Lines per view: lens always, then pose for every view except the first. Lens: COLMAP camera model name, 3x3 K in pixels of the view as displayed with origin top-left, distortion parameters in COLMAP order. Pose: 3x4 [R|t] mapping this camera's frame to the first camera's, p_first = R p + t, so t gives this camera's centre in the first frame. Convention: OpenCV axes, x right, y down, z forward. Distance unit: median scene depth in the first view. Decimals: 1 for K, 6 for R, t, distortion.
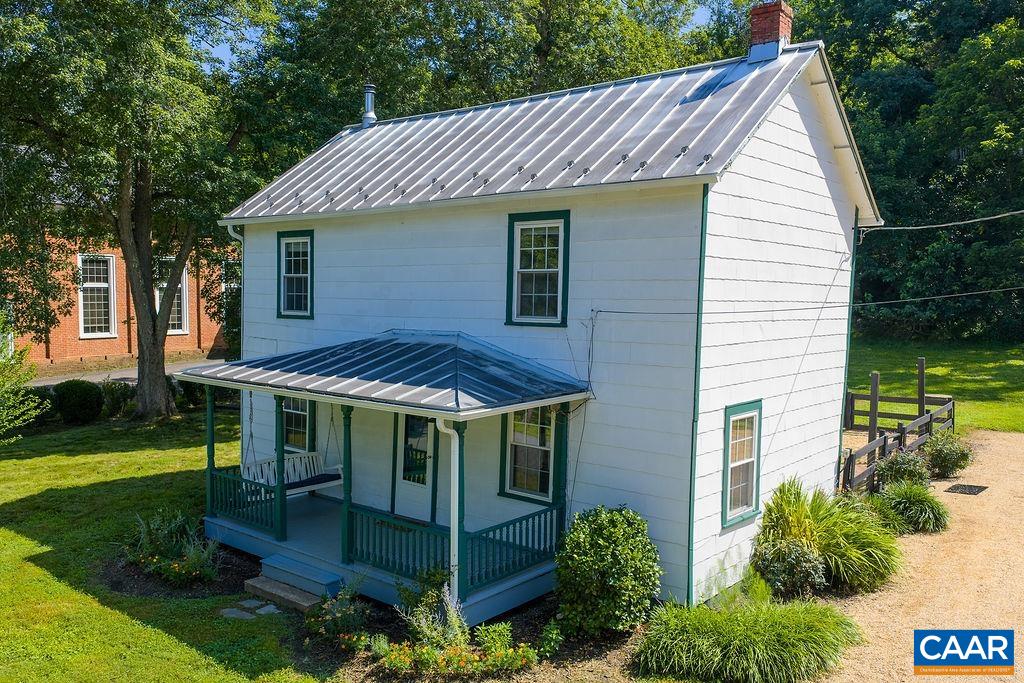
lens RADIAL K [[844.8, 0, 512.0], [0, 844.8, 341.5], [0, 0, 1]] dist [0.004788, -0.001198]
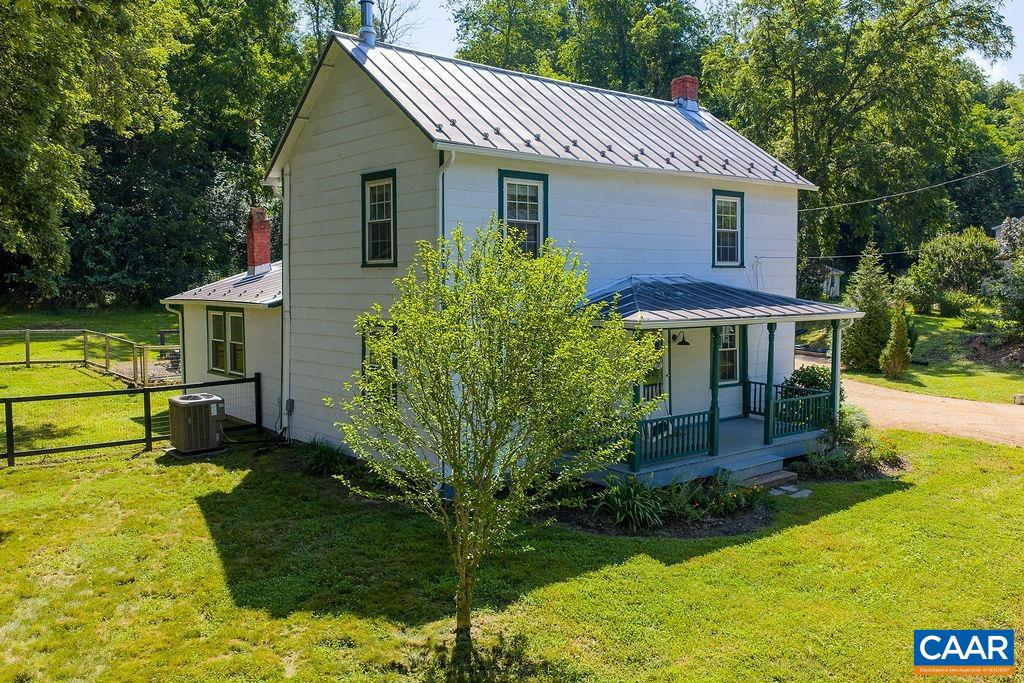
lens RADIAL K [[844.8, 0, 512.0], [0, 844.8, 341.5], [0, 0, 1]] dist [0.004788, -0.001198]
pose [[0.192722, -0.101439, 0.975996, -1.487290], [0.040532, 0.994616, 0.095371, -0.045554], [-0.980416, 0.021179, 0.195796, 1.060390]]
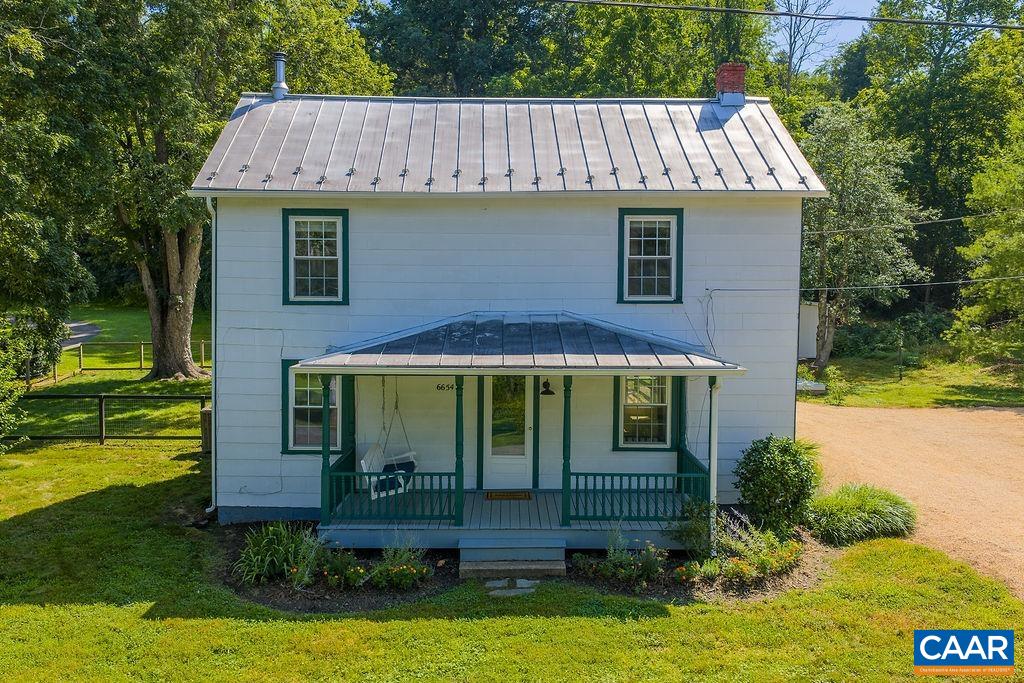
lens RADIAL K [[824.4, 0, 512.0], [0, 824.4, 341.5], [0, 0, 1]] dist [0.046651, 0.001690]
pose [[0.766485, -0.042699, 0.640842, -0.855904], [0.039986, 0.999025, 0.018739, 0.005867], [-0.641017, 0.011262, 0.767444, 0.220820]]
